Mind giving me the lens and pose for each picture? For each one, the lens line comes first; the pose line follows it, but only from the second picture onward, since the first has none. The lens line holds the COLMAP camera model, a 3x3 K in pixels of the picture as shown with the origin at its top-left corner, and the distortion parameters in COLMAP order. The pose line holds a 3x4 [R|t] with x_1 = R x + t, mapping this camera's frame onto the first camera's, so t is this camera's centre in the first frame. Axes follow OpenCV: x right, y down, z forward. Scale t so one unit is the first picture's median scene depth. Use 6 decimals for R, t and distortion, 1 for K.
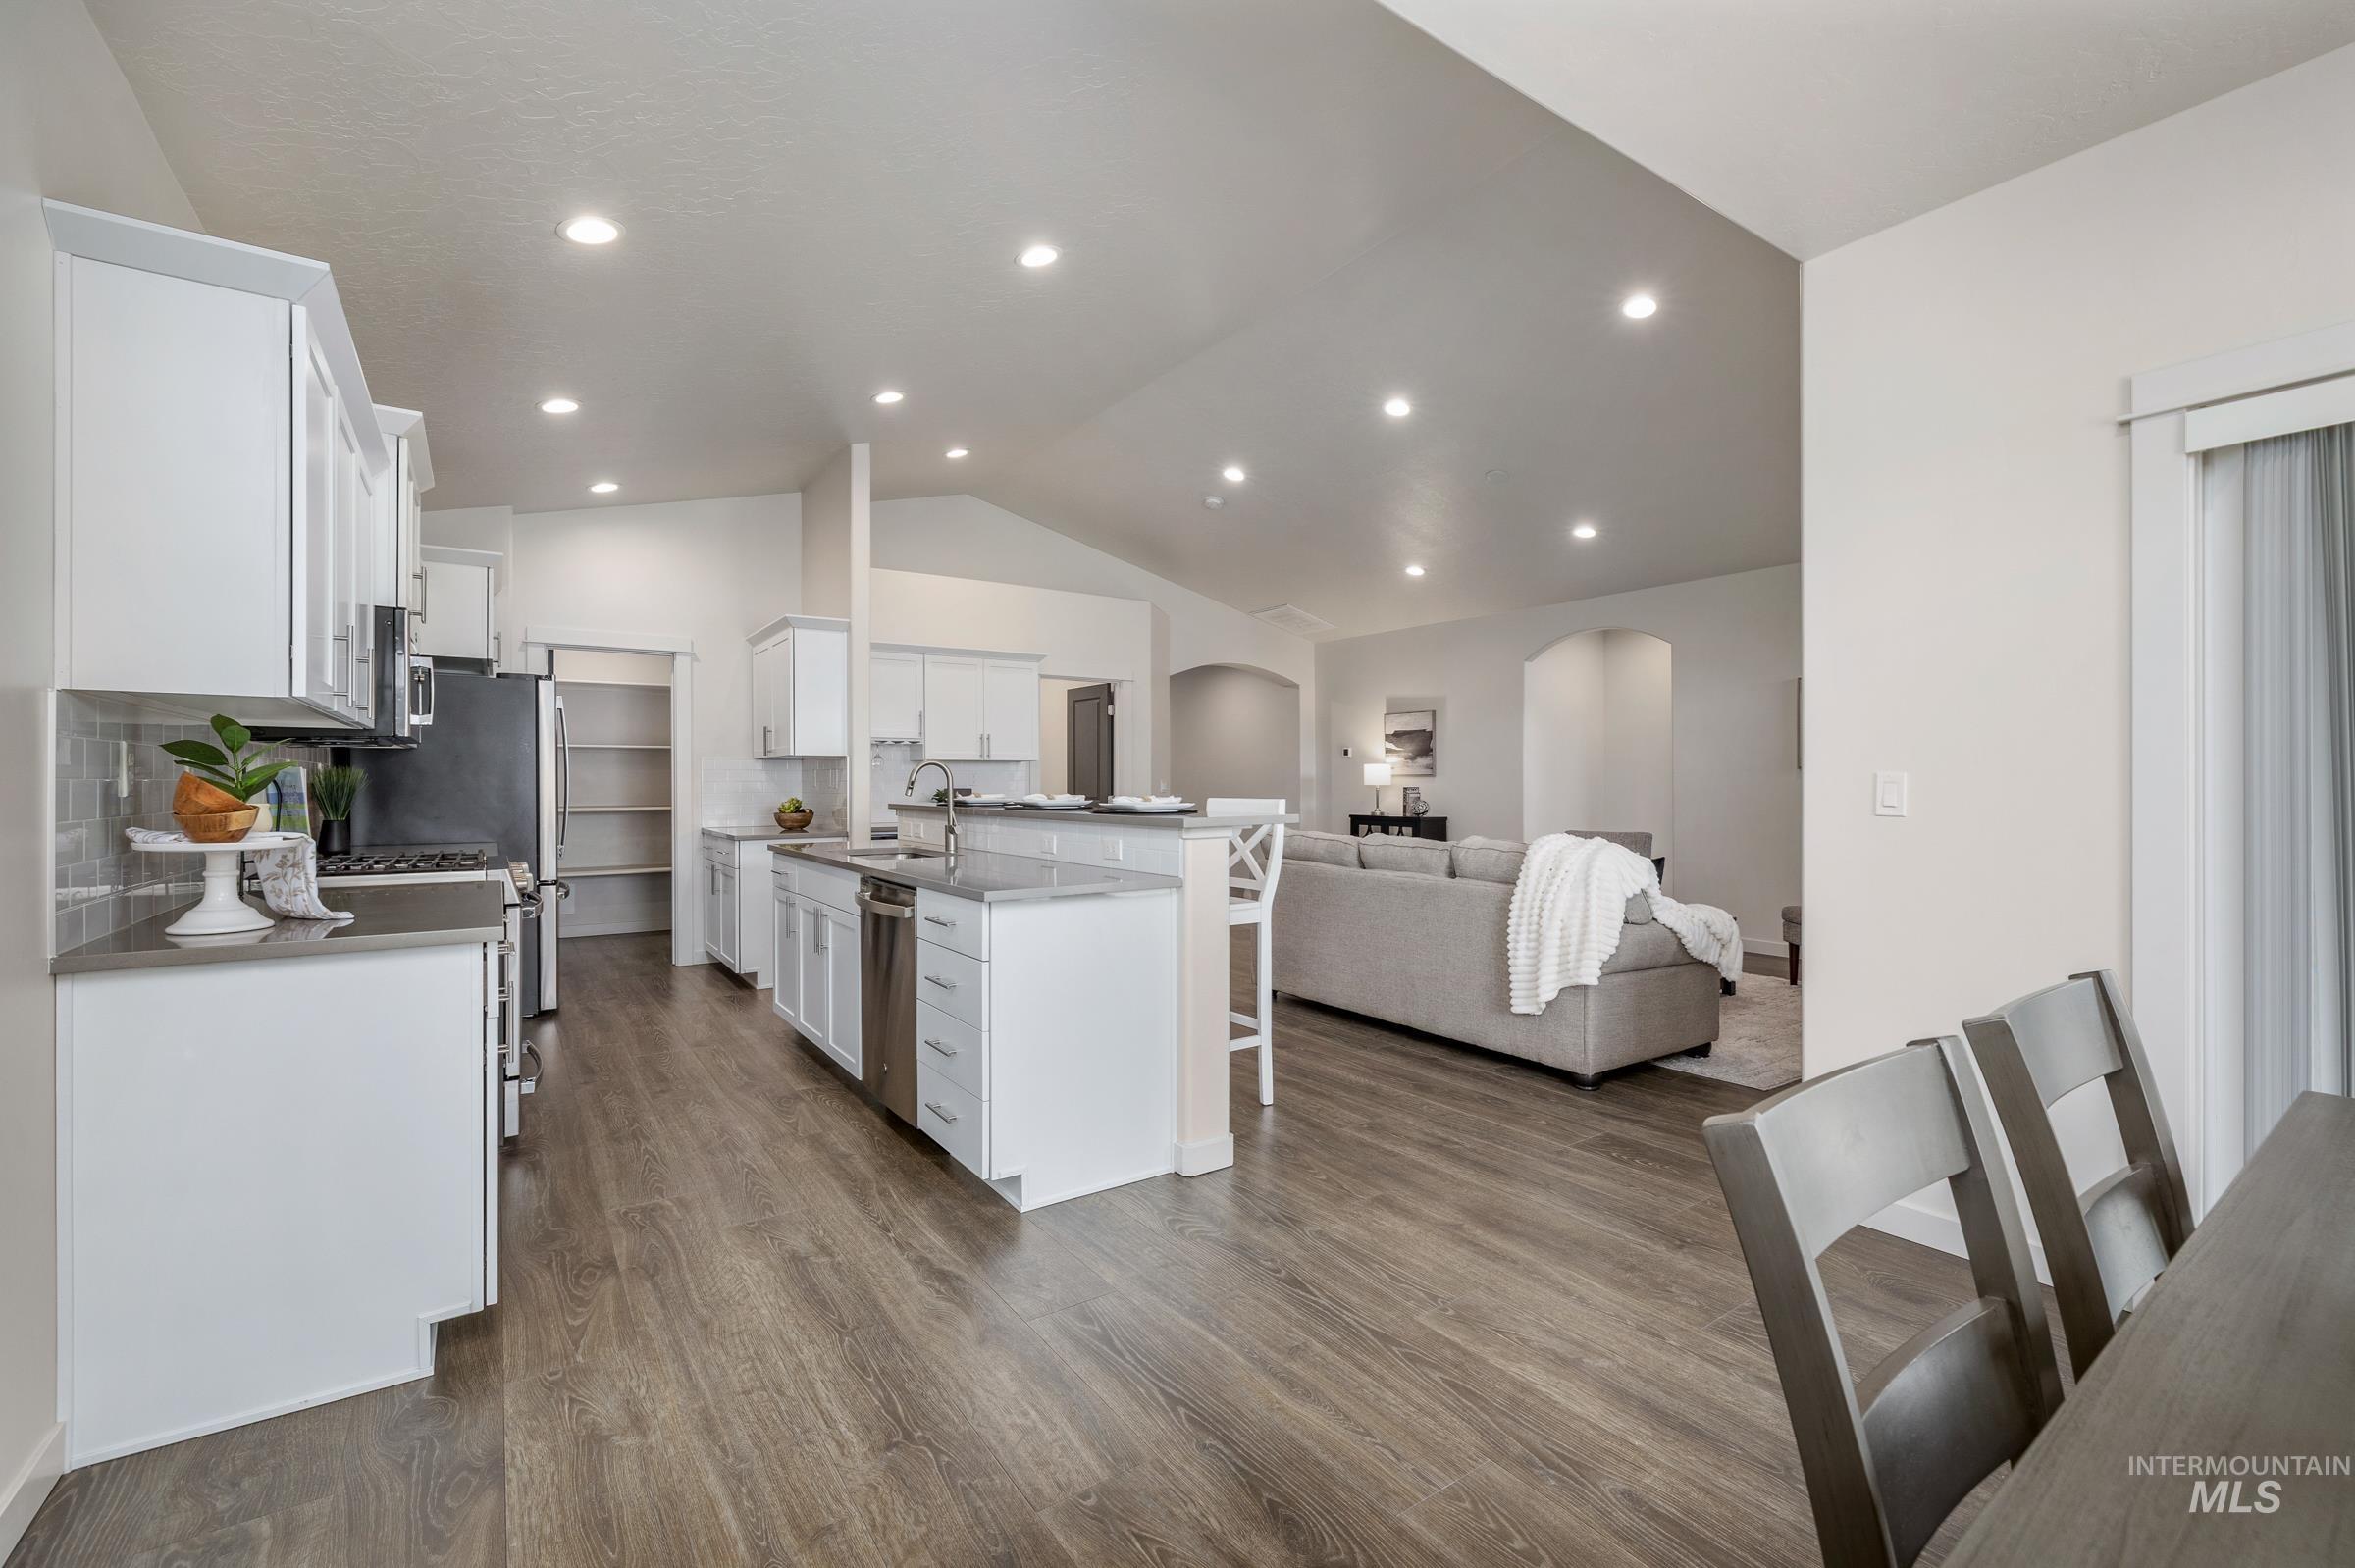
lens RADIAL K [[985.2, 0, 1168.9], [0, 985.2, 787.0], [0, 0, 1]] dist [0.000212, -0.000235]
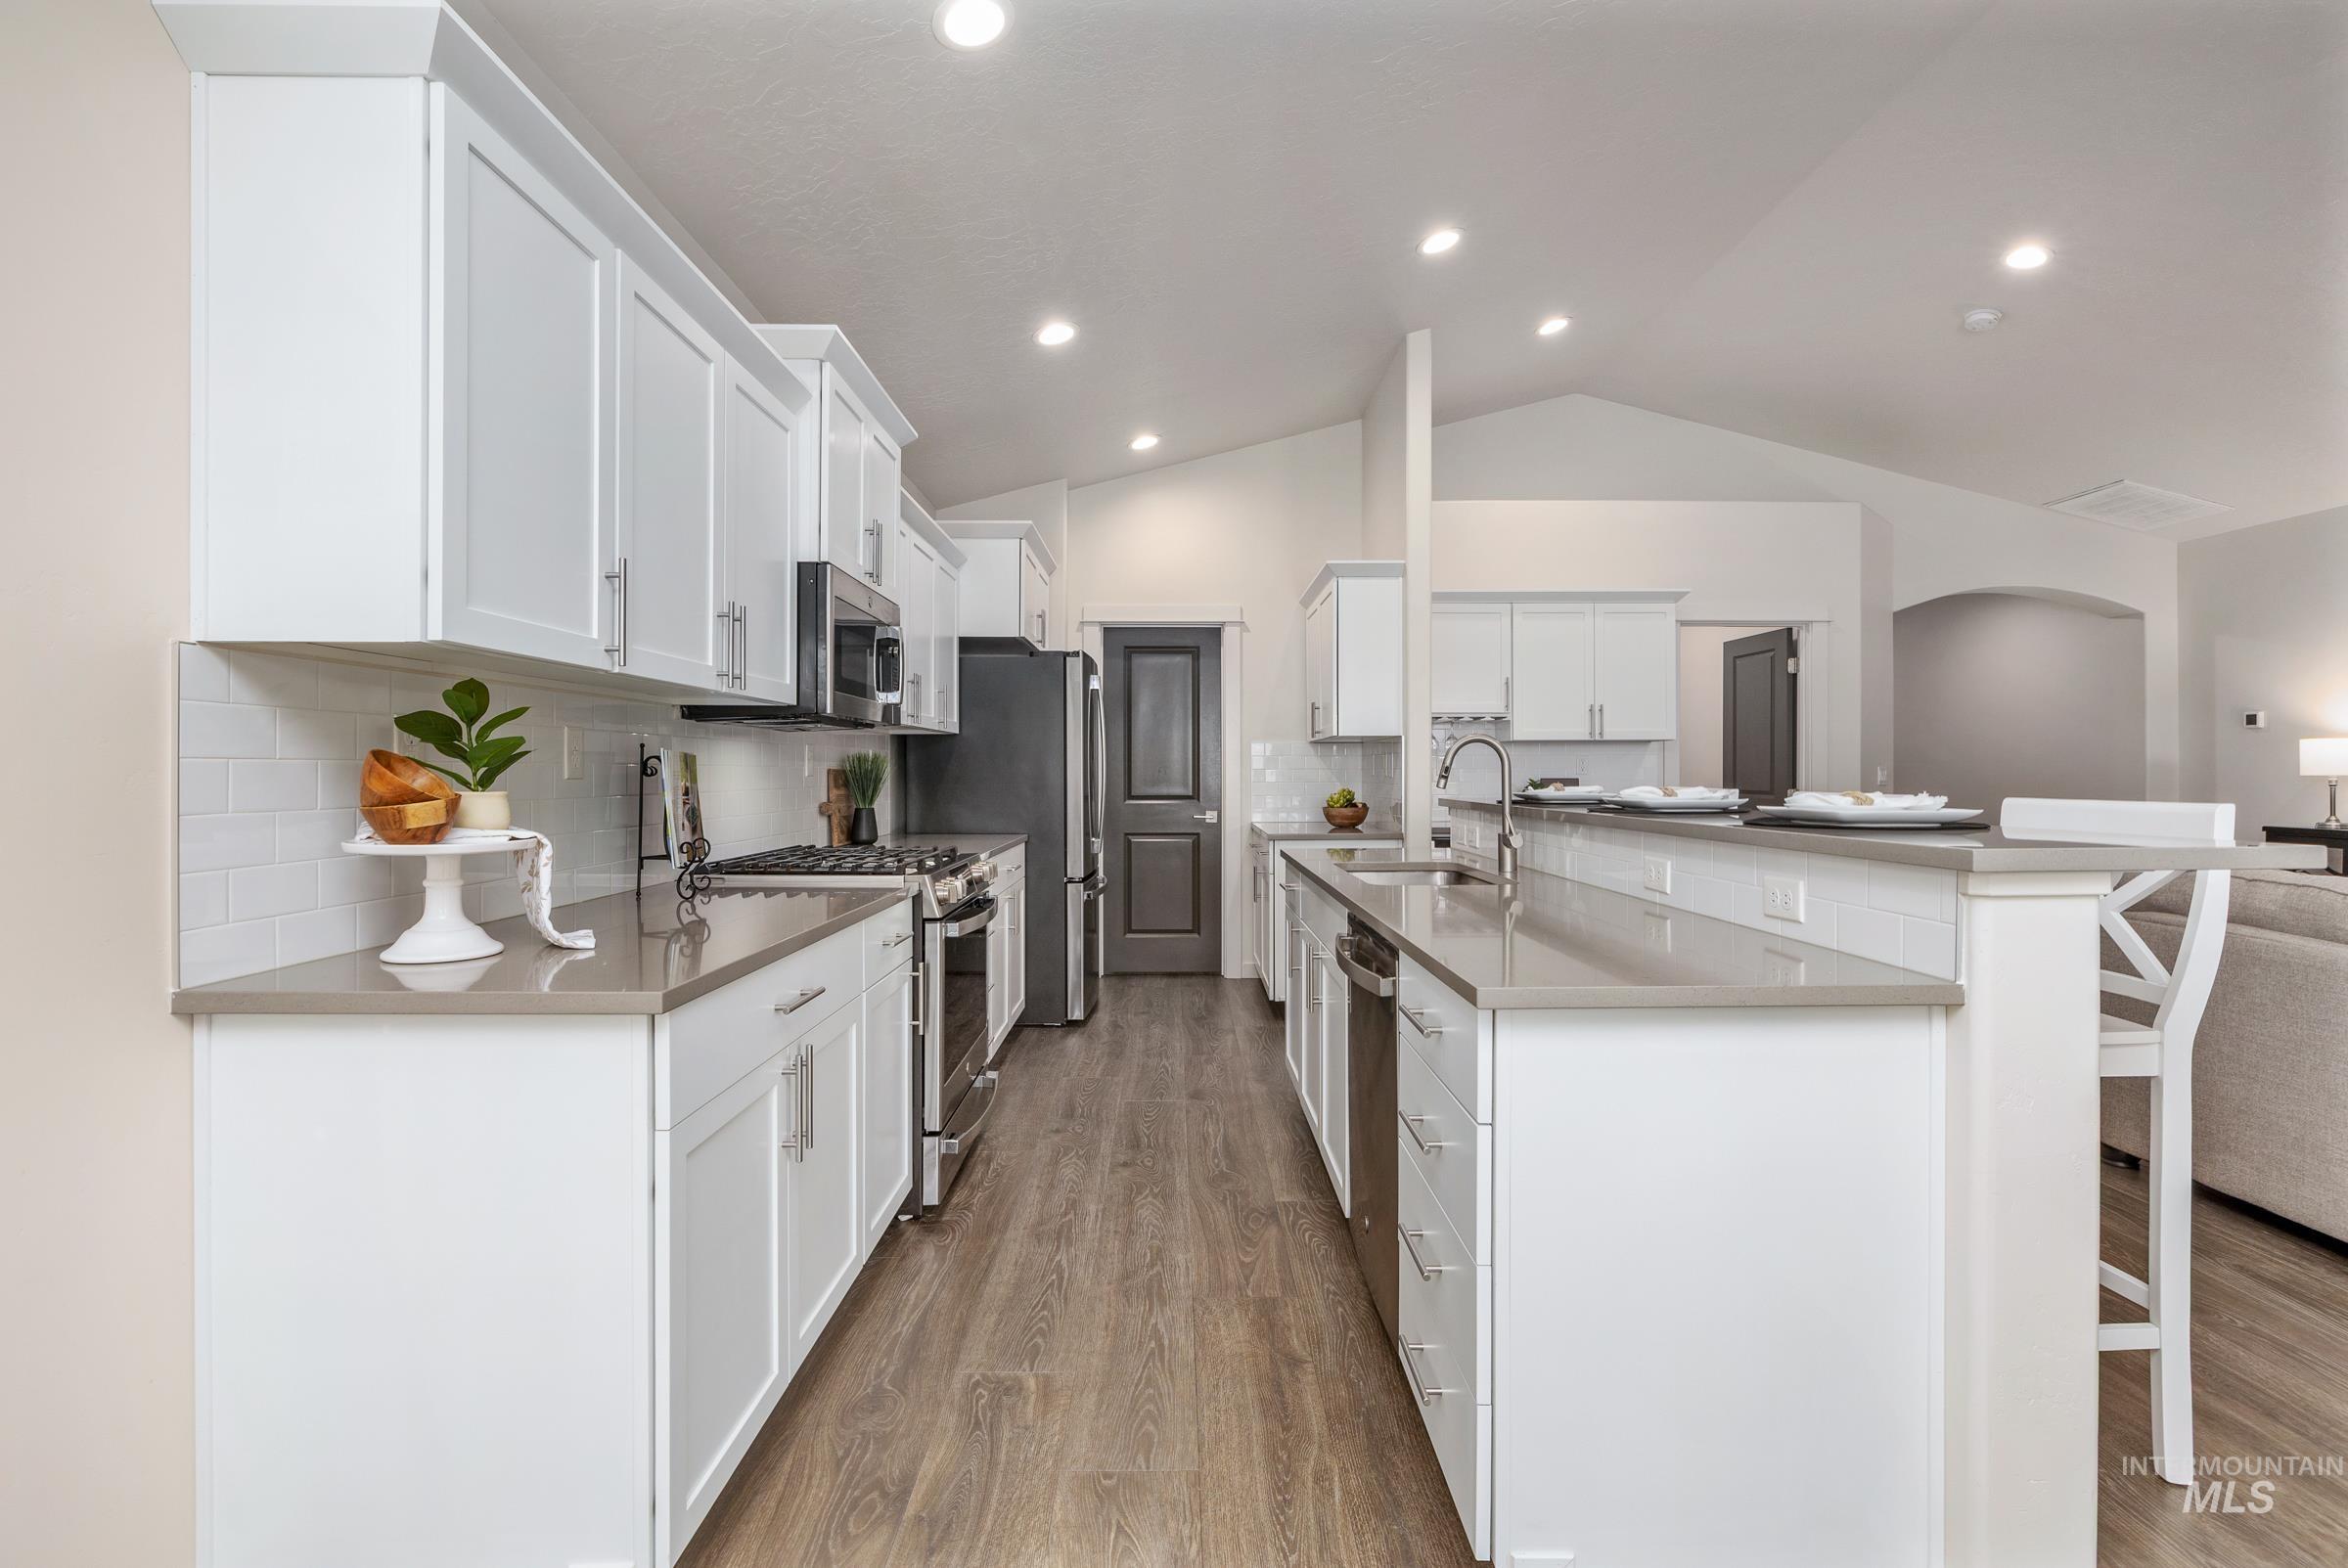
lens RADIAL K [[1047.3, 0, 1183.1], [0, 1047.3, 778.4], [0, 0, 1]] dist [-0.008844, 0.001517]
pose [[0.831578, 0.004041, -0.555393, -0.014159], [-0.003162, 0.999992, 0.002542, 0.000939], [0.555399, -0.000358, 0.831584, 0.304502]]
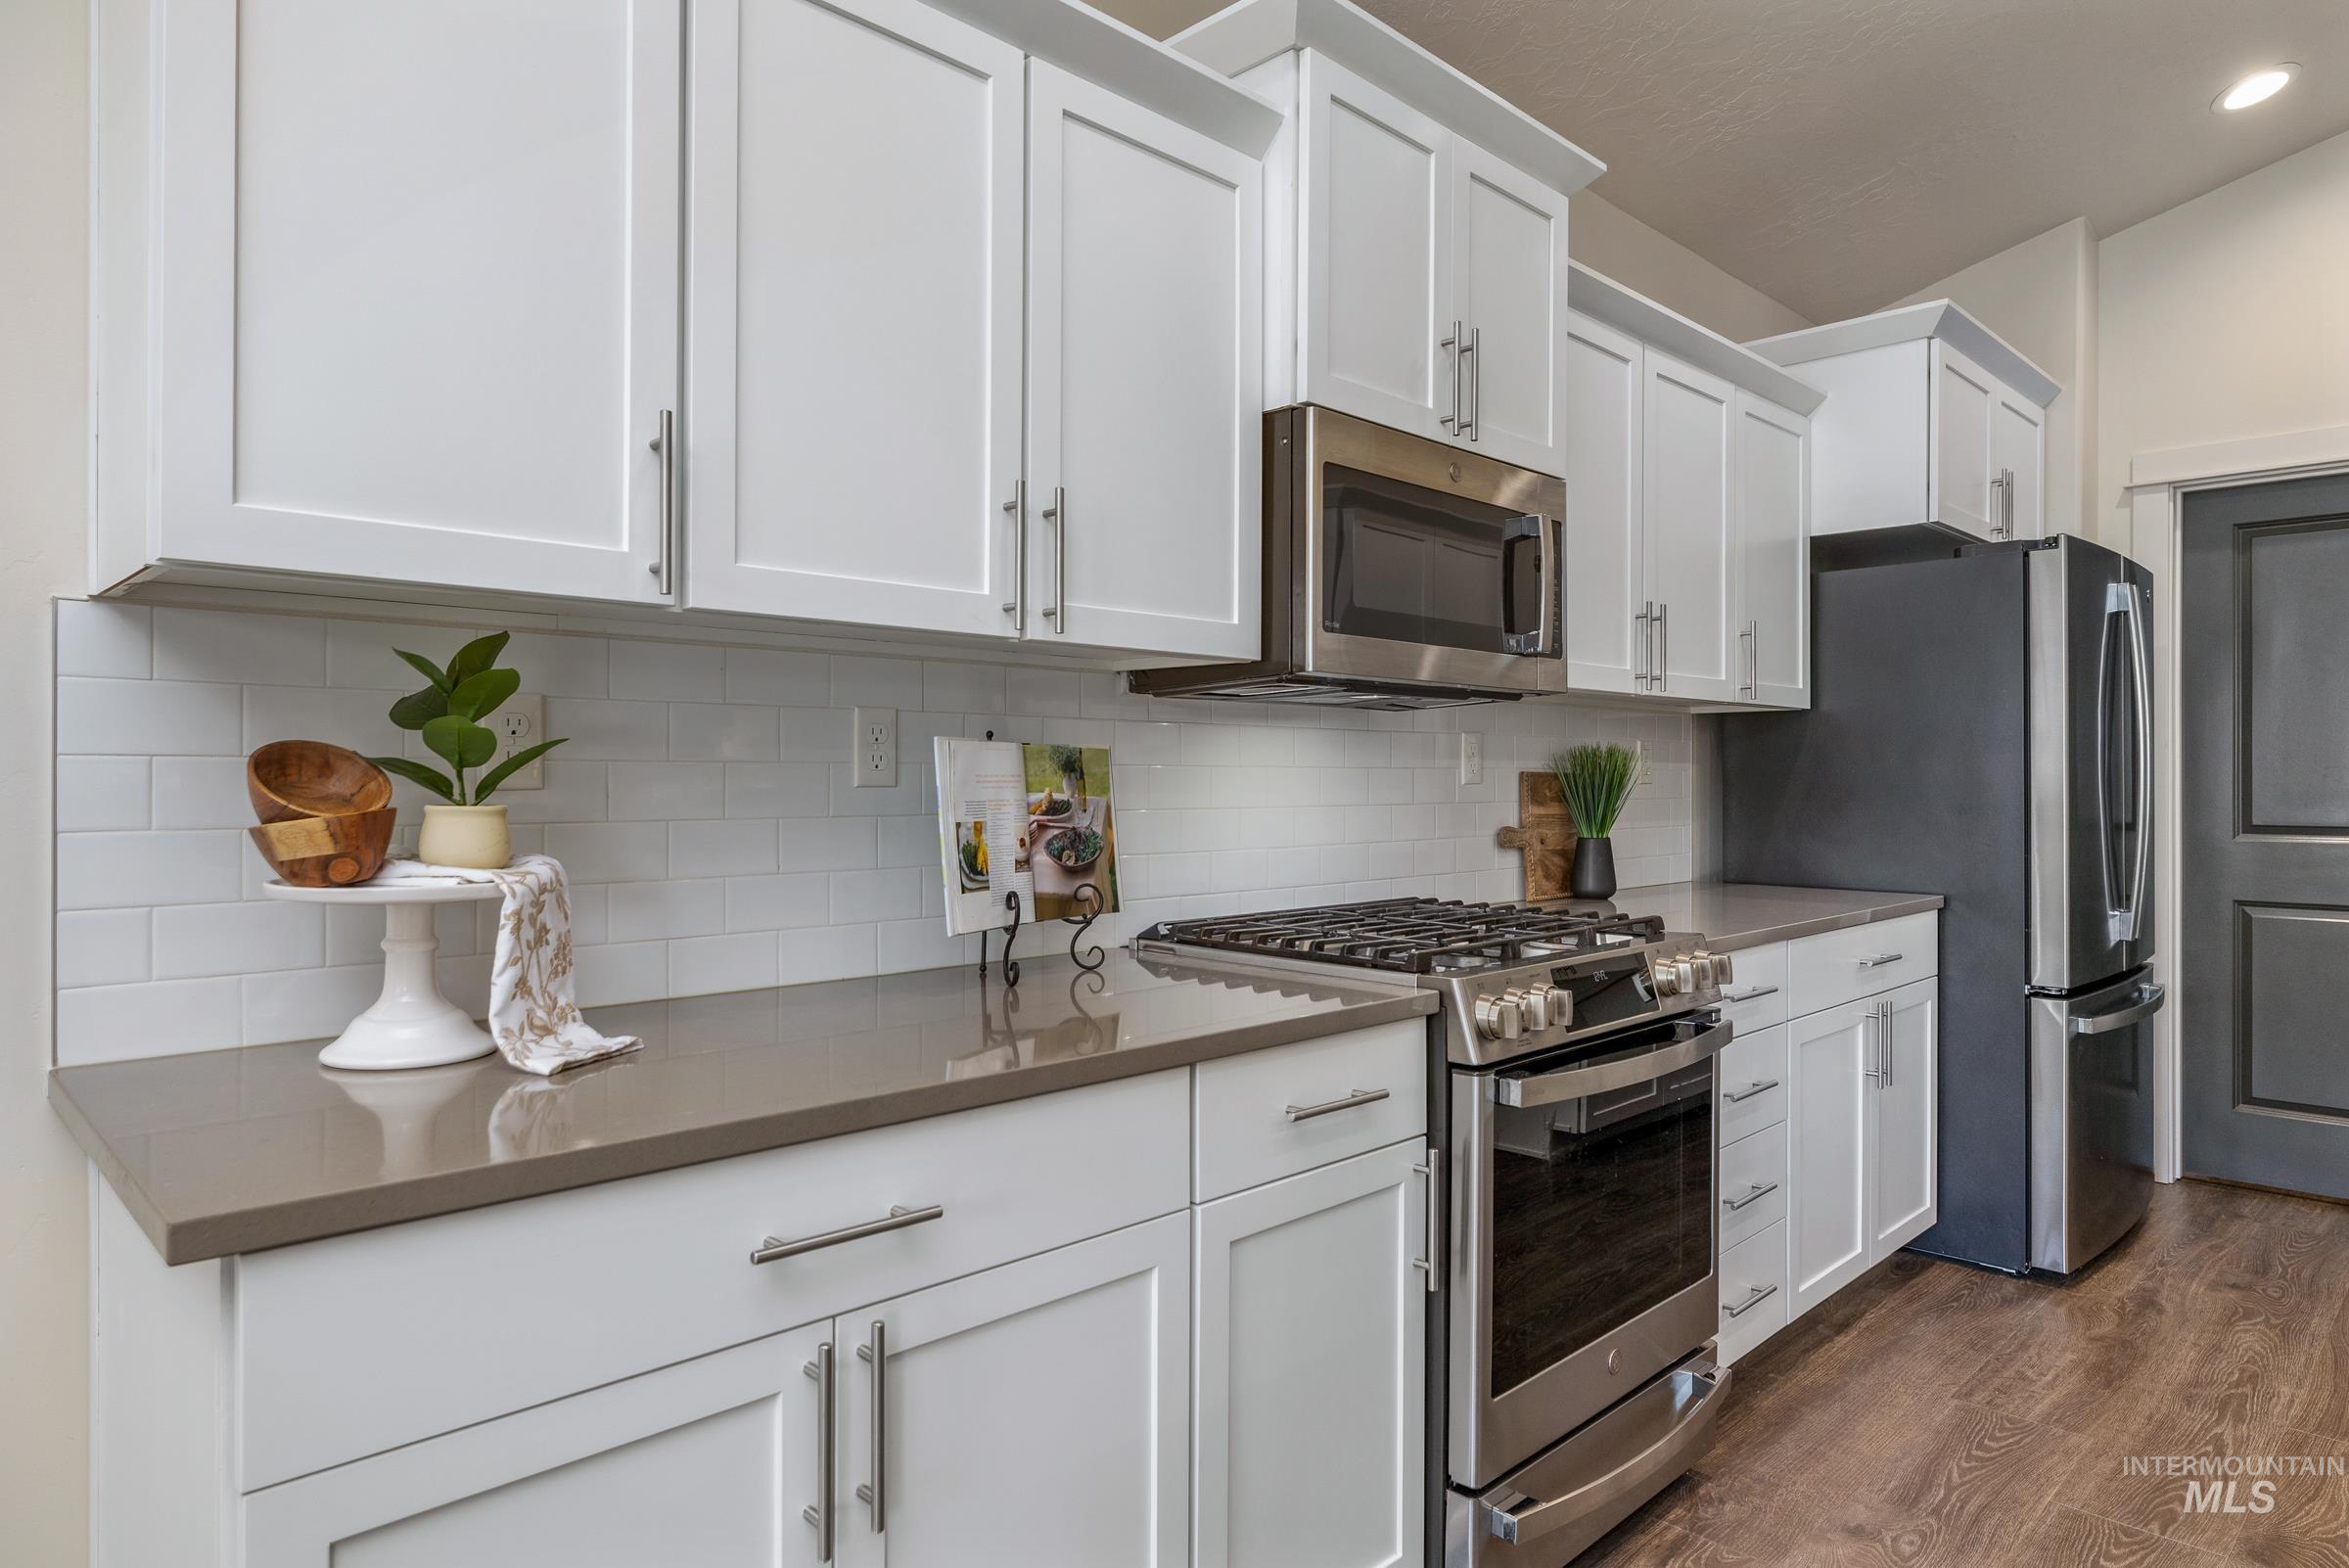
lens RADIAL K [[1363.5, 0, 1189.8], [0, 1363.5, 780.2], [0, 0, 1]] dist [-0.007448, -0.001504]
pose [[0.178155, 0.001489, -0.984001, -0.098263], [-0.005000, 0.999987, 0.000608, 0.000673], [0.983990, 0.004811, 0.178160, 0.597172]]
